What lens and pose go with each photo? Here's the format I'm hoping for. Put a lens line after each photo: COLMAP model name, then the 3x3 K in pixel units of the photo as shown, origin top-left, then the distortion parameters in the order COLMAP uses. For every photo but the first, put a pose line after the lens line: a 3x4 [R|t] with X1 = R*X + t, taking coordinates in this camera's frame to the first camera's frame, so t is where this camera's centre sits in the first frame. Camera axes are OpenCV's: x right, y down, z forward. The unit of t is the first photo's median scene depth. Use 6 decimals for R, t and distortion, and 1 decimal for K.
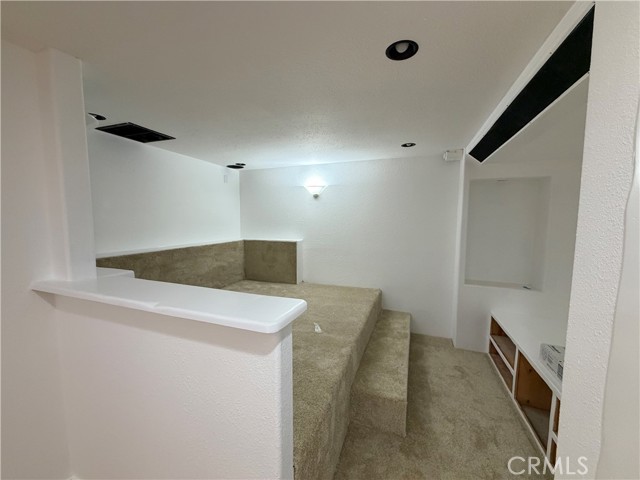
lens RADIAL K [[256.3, 0, 320.9], [0, 256.3, 241.4], [0, 0, 1]] dist [0.003165, 0.000090]
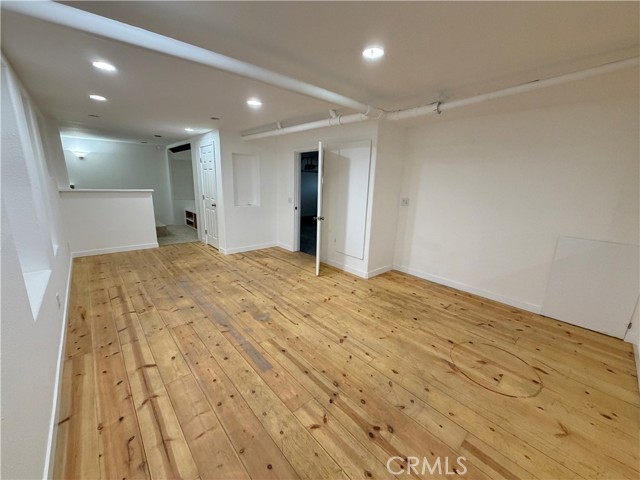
lens RADIAL K [[256.3, 0, 322.1], [0, 256.3, 240.2], [0, 0, 1]] dist [0.003165, 0.000090]
pose [[0.469707, -0.192594, 0.861558, -0.883428], [0.045028, 0.979870, 0.194493, 0.105753], [-0.881673, -0.052560, 0.468924, -1.307570]]
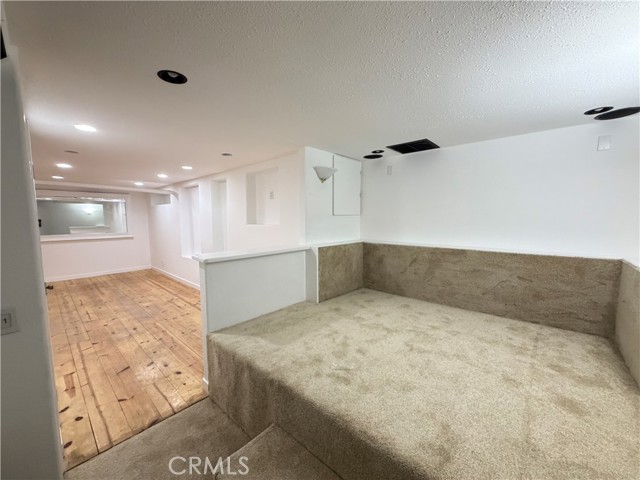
lens RADIAL K [[256.3, 0, 317.7], [0, 256.3, 240.0], [0, 0, 1]] dist [0.003165, 0.000090]
pose [[-0.393871, 0.075816, -0.916033, 3.542913], [-0.084588, 0.989374, 0.118257, -0.513470], [0.915265, 0.124063, -0.383273, 5.652728]]
